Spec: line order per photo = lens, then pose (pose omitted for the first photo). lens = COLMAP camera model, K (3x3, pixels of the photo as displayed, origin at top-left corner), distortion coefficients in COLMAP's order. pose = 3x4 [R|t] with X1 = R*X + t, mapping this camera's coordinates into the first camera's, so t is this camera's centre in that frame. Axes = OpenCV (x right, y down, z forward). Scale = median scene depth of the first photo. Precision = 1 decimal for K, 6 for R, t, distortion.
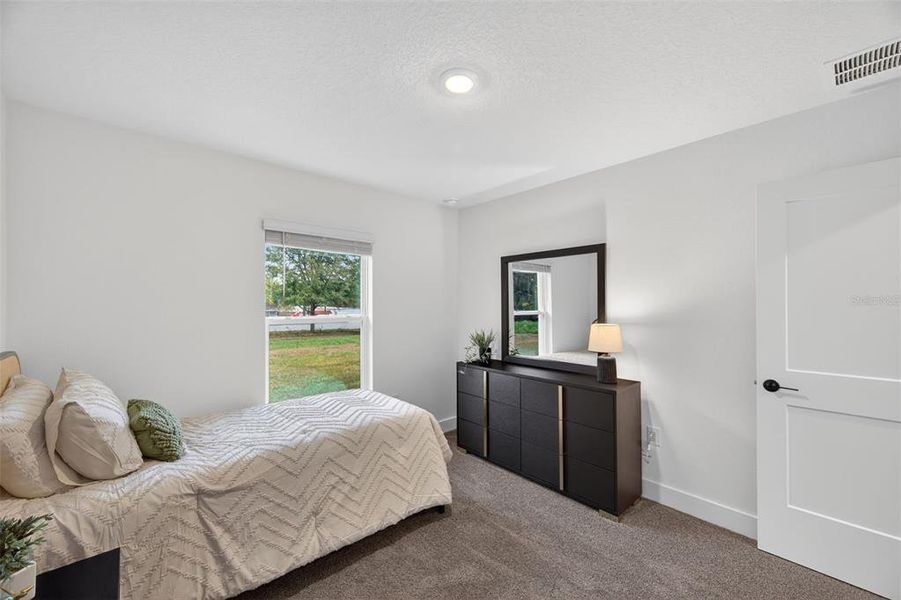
lens RADIAL K [[340.4, 0, 450.5], [0, 340.4, 300.0], [0, 0, 1]] dist [-0.000660, -0.000096]
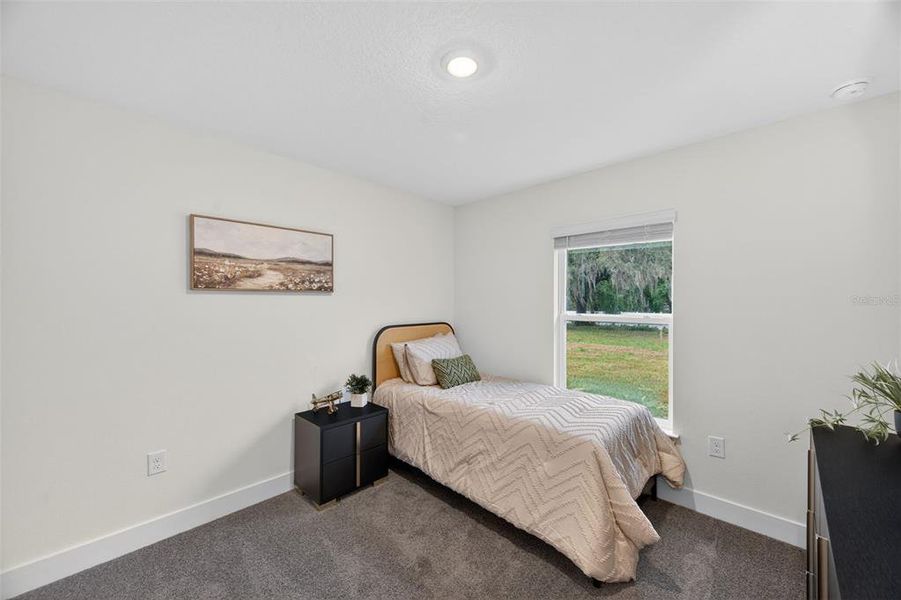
lens RADIAL K [[350.5, 0, 451.7], [0, 350.5, 300.4], [0, 0, 1]] dist [0.000018, -0.000027]
pose [[0.082924, -0.000414, -0.996556, 0.913367], [0.005093, 0.999987, 0.000008, 0.007783], [0.996543, -0.005076, 0.082925, 0.814618]]
